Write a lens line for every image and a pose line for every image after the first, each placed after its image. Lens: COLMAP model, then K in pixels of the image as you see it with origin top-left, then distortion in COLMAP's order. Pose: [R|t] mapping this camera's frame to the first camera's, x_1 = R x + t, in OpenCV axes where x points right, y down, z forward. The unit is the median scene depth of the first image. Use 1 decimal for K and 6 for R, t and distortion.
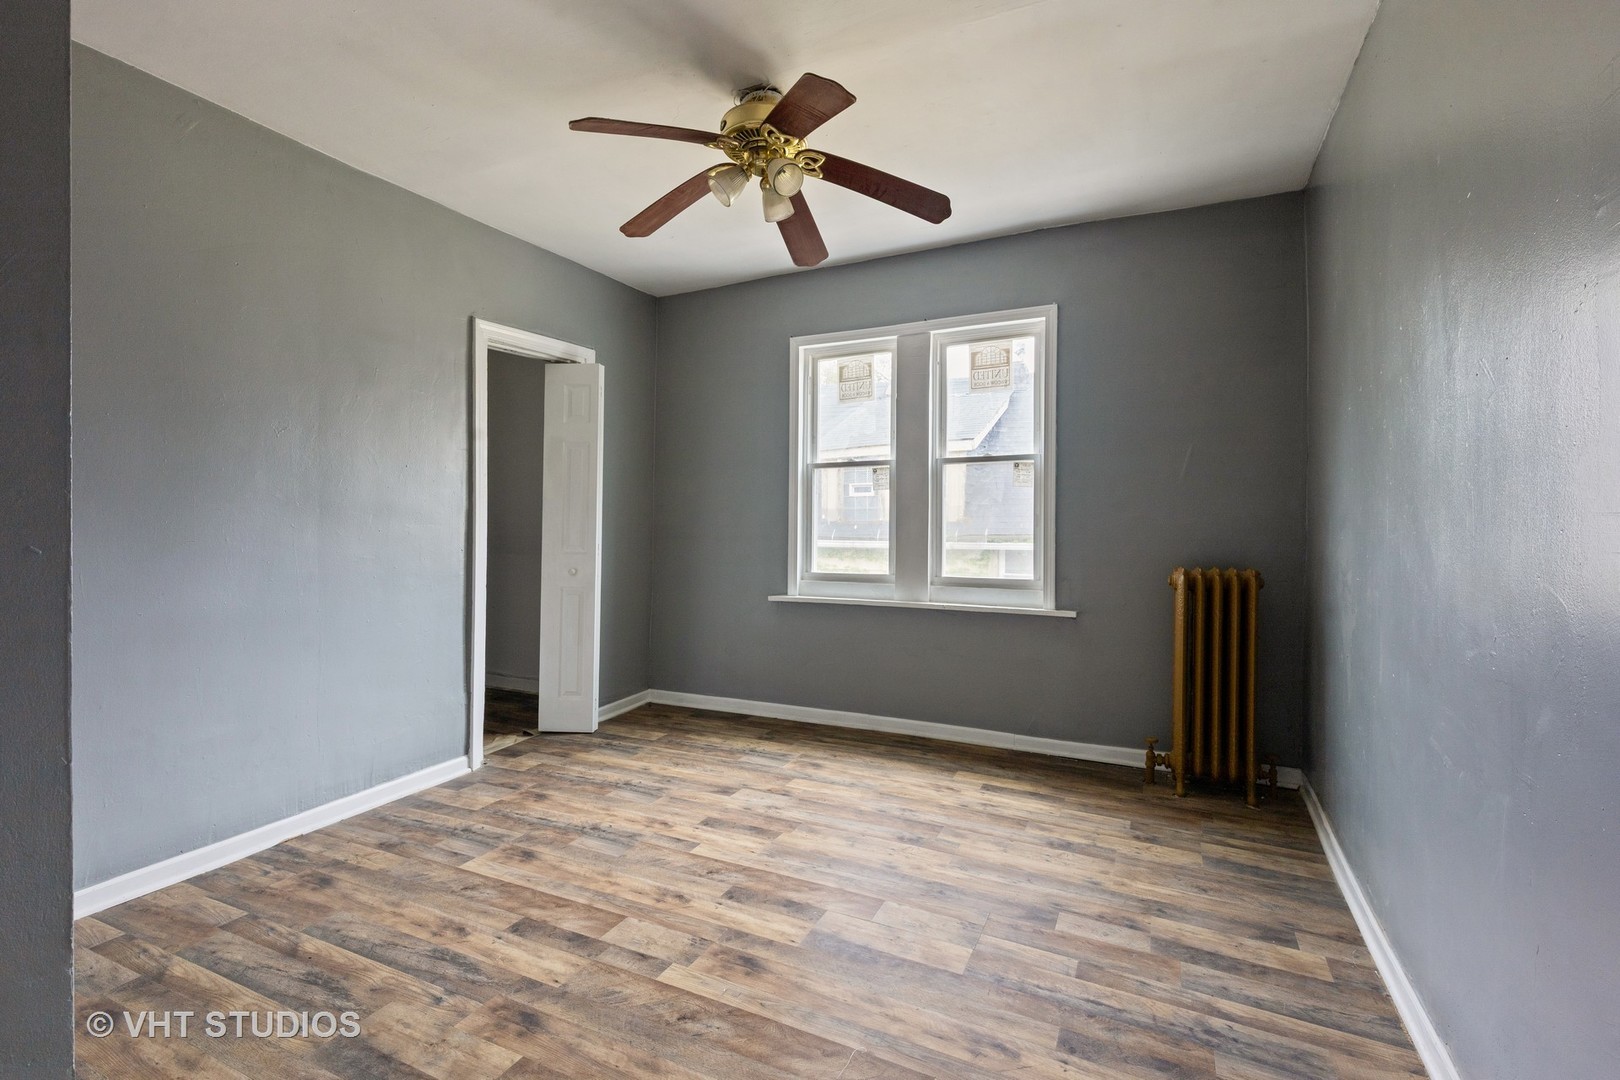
lens RADIAL K [[734.6, 0, 808.5], [0, 734.6, 530.0], [0, 0, 1]] dist [0.002675, -0.000716]
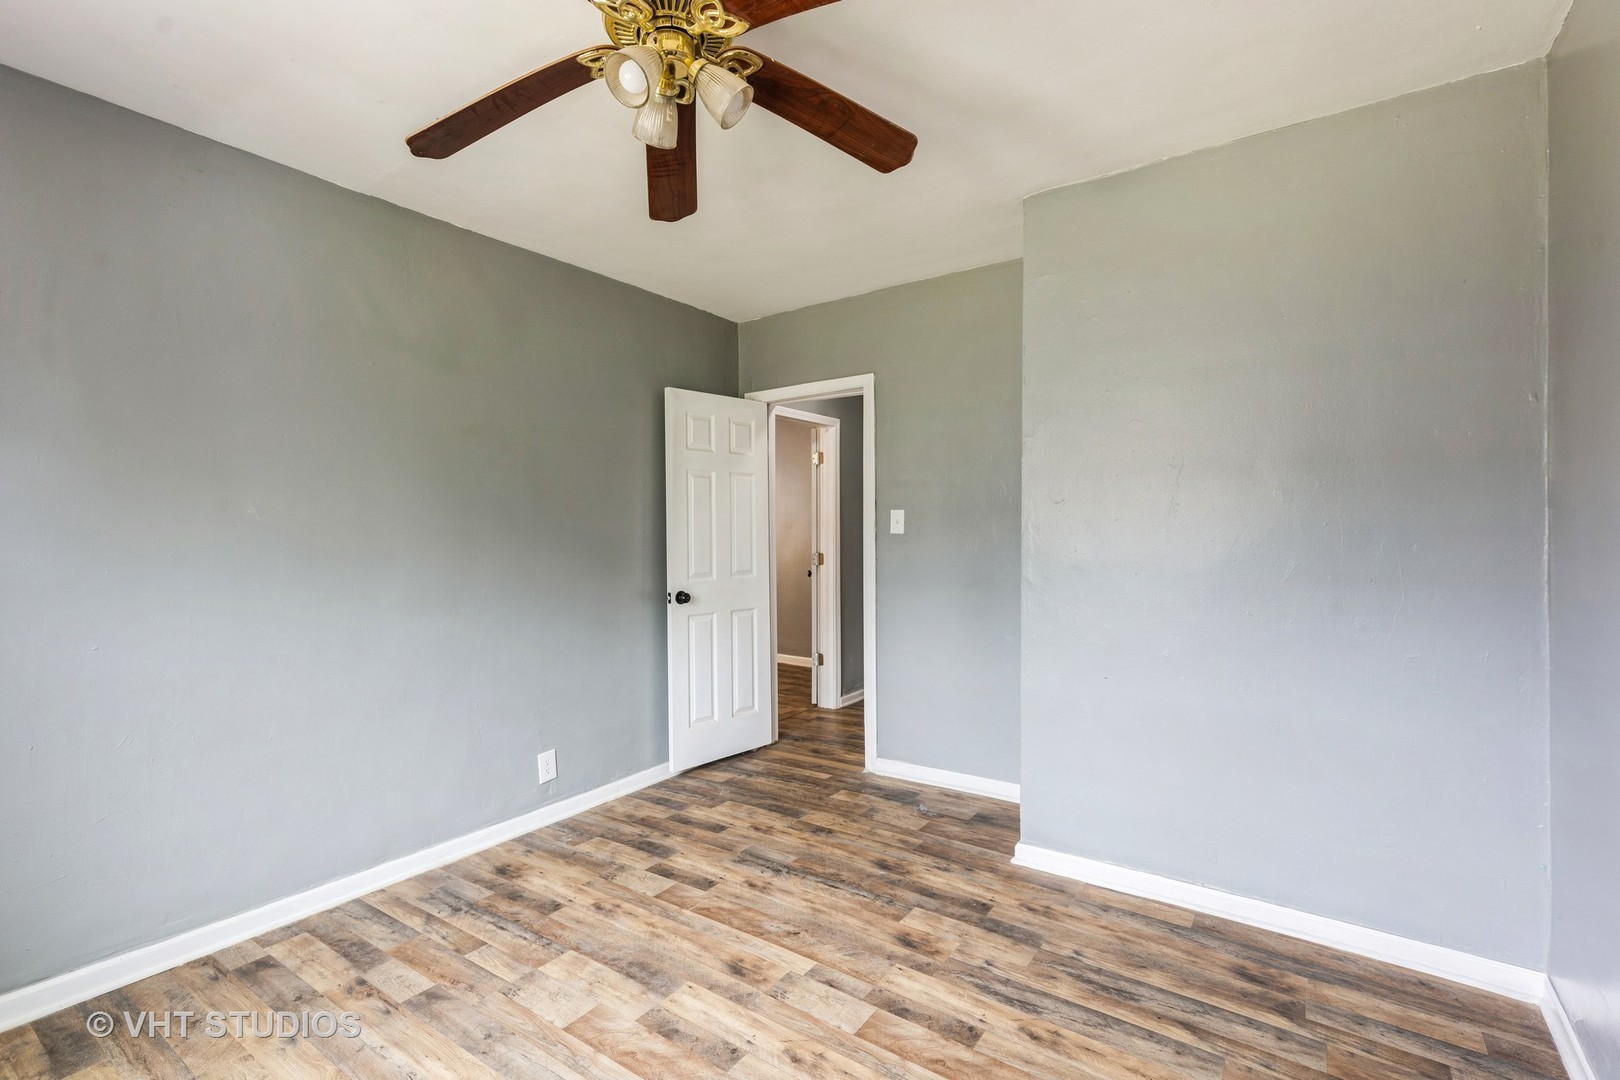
lens RADIAL K [[734.6, 0, 808.5], [0, 734.6, 530.0], [0, 0, 1]] dist [0.002675, -0.000716]
pose [[-0.985302, 0.011120, 0.170458, -0.389022], [0.014488, 0.999723, 0.018529, -0.110245], [-0.170204, 0.020726, -0.985191, 2.079213]]
